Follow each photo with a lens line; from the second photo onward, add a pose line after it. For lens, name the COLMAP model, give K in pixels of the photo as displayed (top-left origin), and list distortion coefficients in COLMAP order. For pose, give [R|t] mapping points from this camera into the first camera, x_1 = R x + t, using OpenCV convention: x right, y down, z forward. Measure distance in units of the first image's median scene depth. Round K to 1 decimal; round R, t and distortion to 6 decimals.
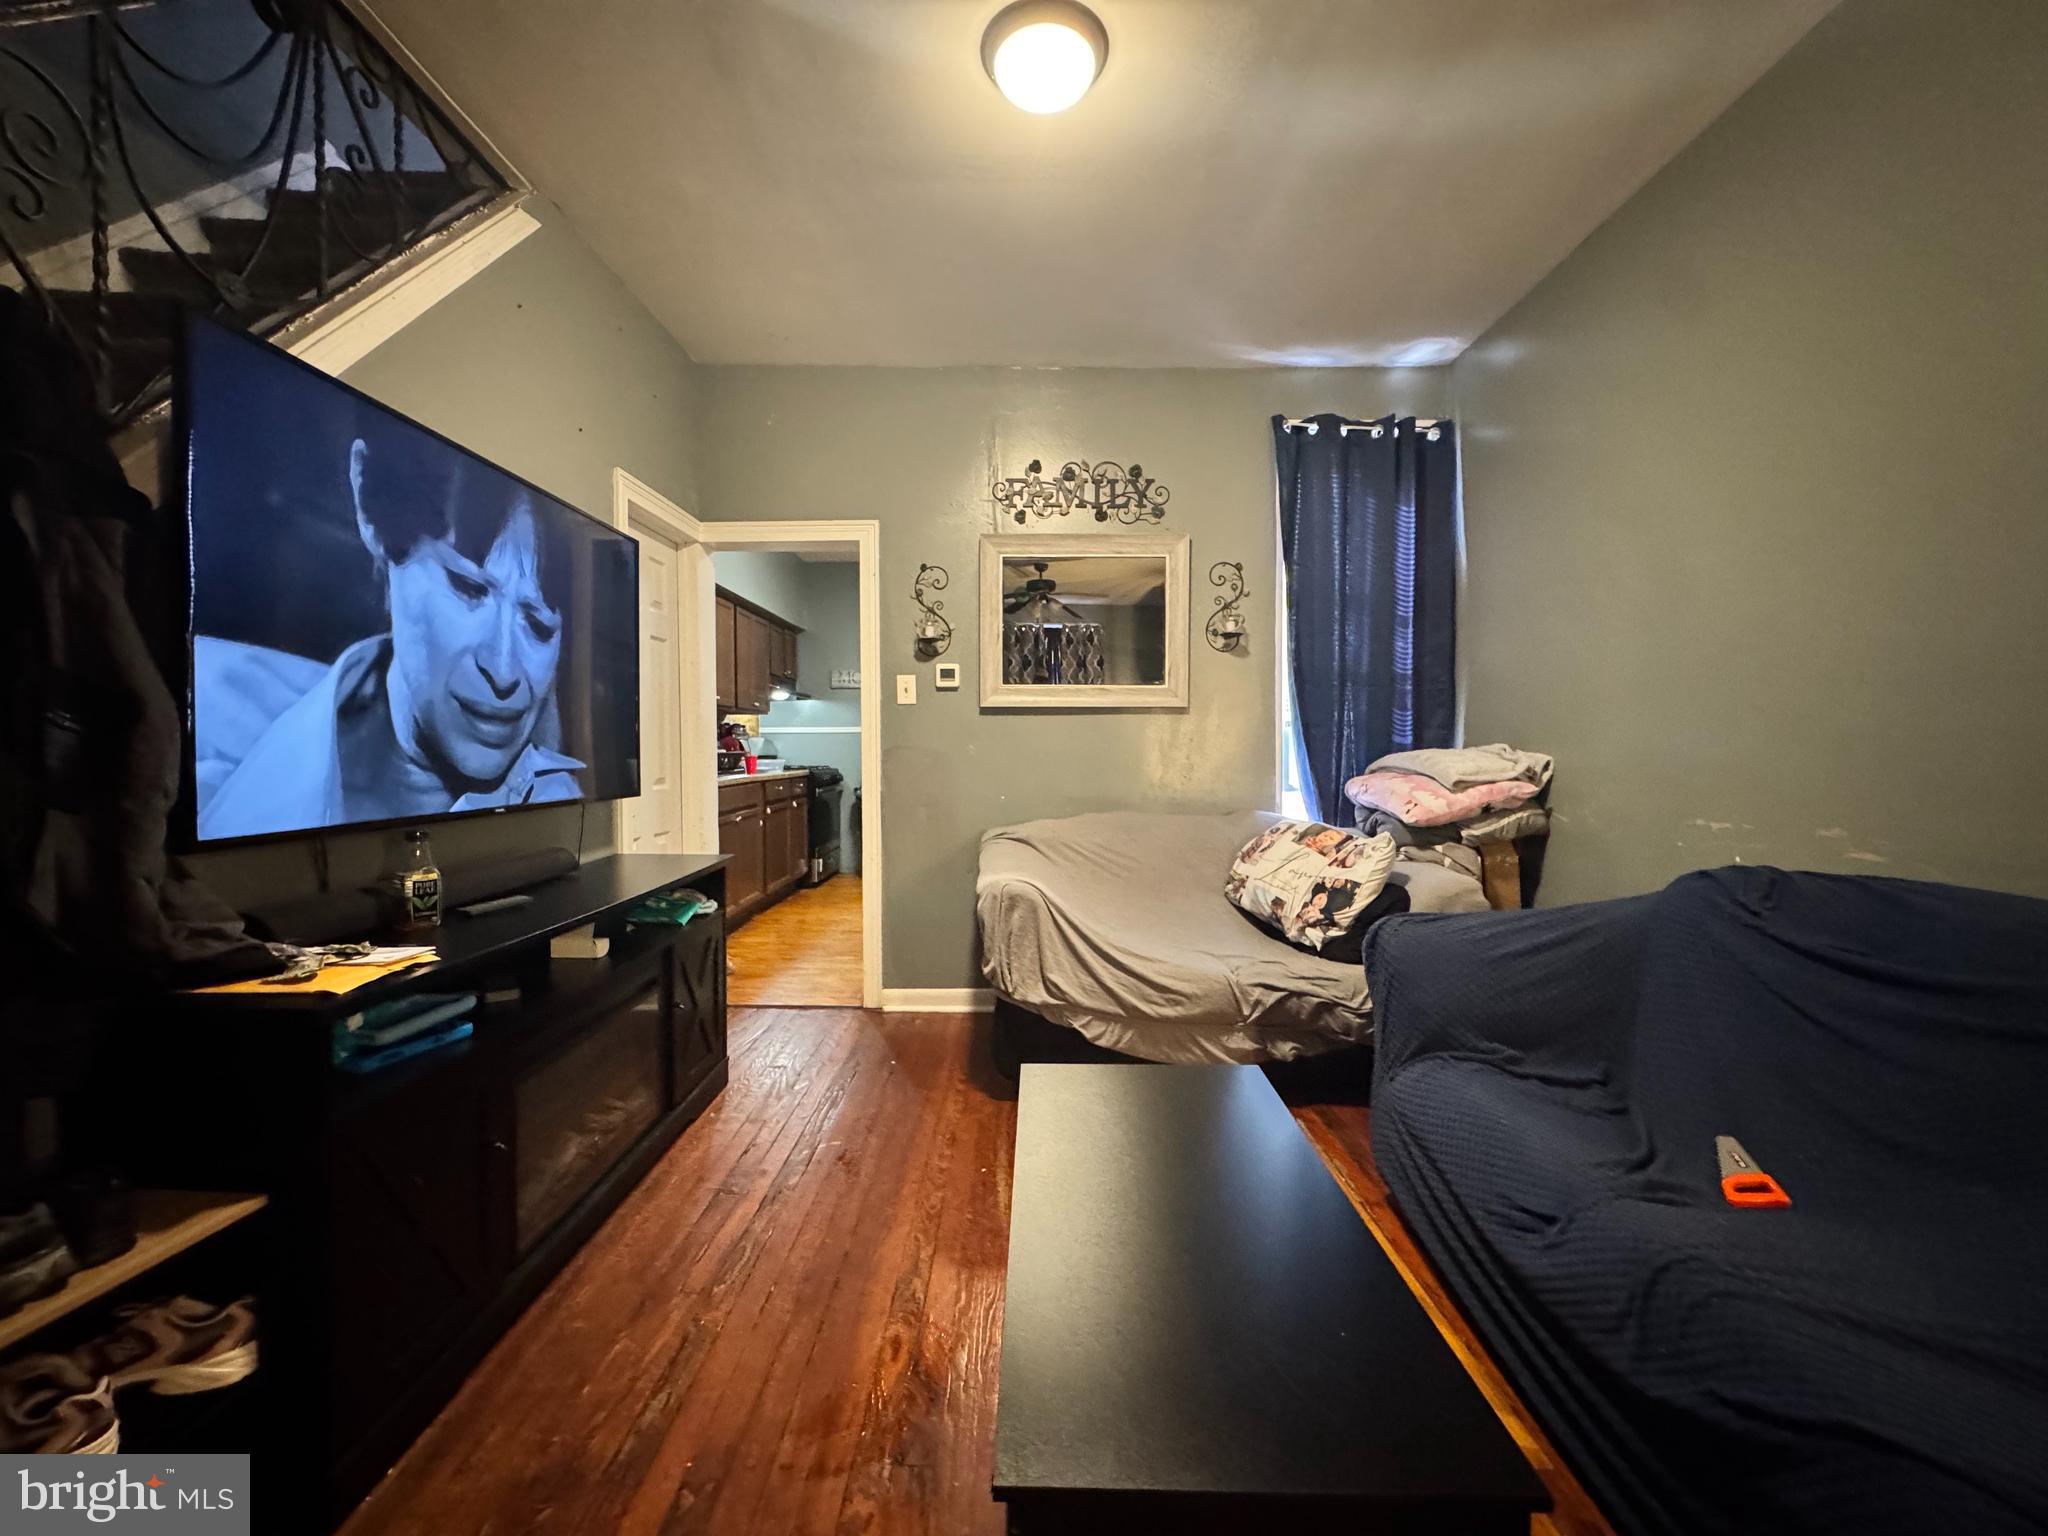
lens RADIAL K [[825.5, 0, 1024.0], [0, 825.5, 768.0], [0, 0, 1]] dist [0.003003, -0.000102]
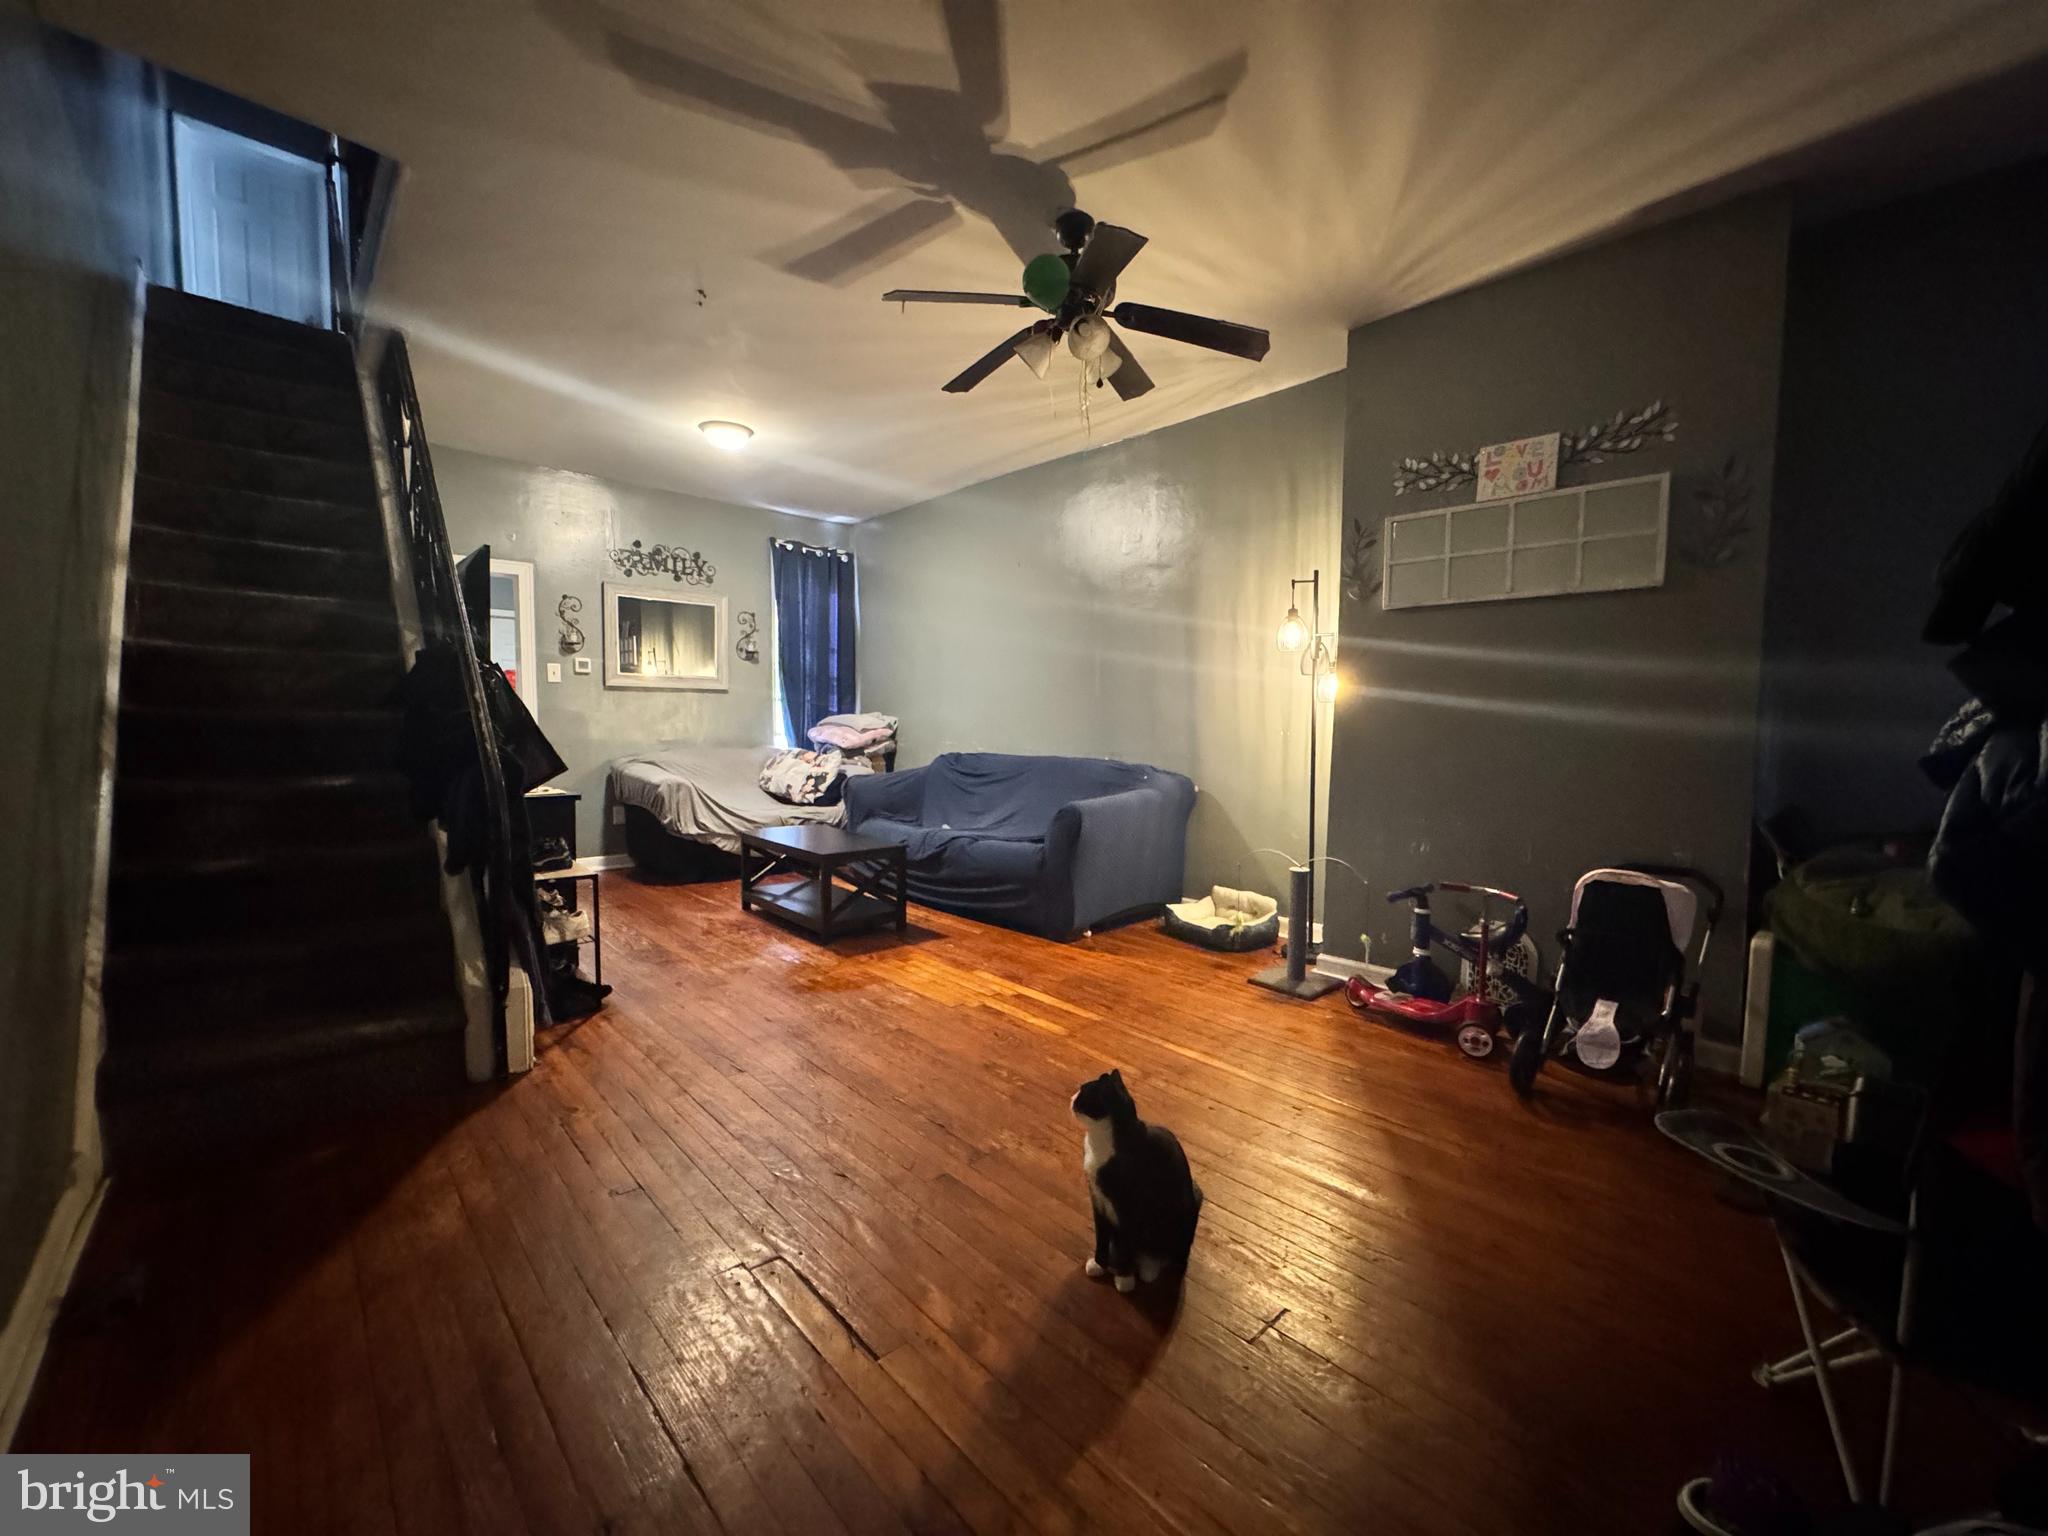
lens RADIAL K [[825.5, 0, 1024.0], [0, 825.5, 768.0], [0, 0, 1]] dist [0.003003, -0.000102]
pose [[0.735754, -0.032227, 0.676482, -0.621776], [0.001236, 0.998929, 0.046244, 0.017729], [-0.677248, -0.033188, 0.735006, -0.879611]]
